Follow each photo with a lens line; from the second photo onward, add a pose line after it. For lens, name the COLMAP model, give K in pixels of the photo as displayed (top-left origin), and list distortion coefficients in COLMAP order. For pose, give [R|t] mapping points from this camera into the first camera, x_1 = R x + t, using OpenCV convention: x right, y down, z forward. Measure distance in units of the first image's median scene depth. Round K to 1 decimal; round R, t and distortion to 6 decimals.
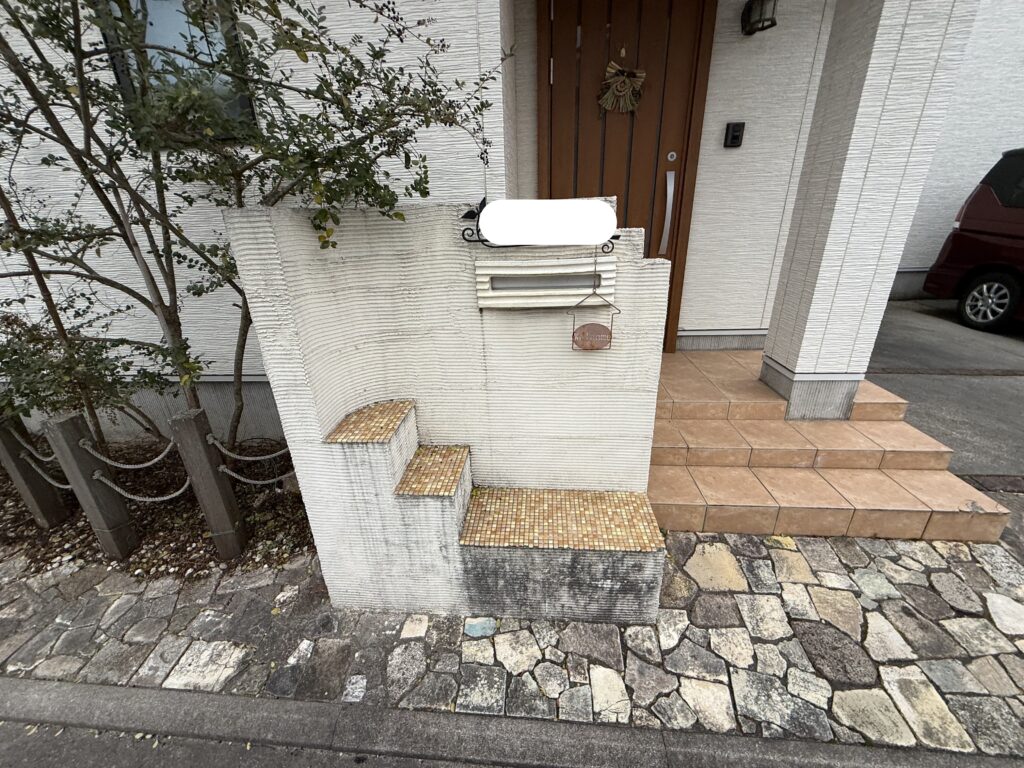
lens RADIAL K [[411.2, 0, 512.0], [0, 411.2, 384.0], [0, 0, 1]] dist [0.010688, 0.000149]
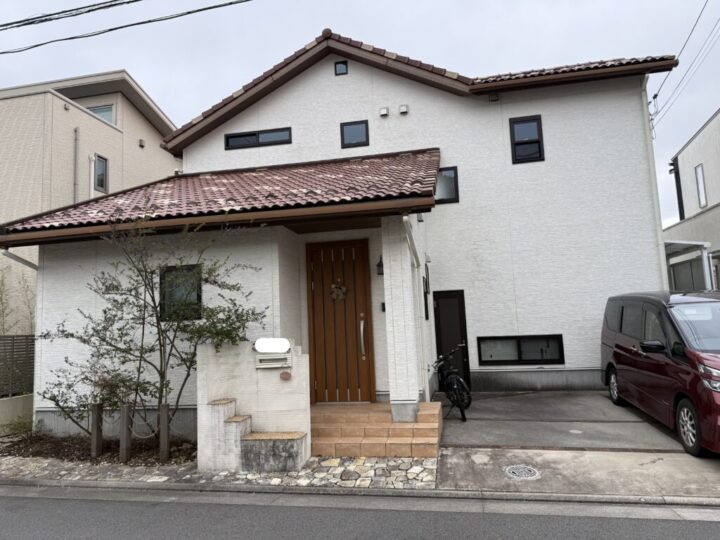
lens RADIAL K [[504.2, 0, 360.0], [0, 504.2, 270.0], [0, 0, 1]] dist [0.067308, -0.001175]
pose [[0.992582, -0.022317, -0.119510, 1.324704], [-0.035578, 0.886655, -0.461062, 1.024511], [0.116254, 0.461894, 0.879283, -3.064140]]
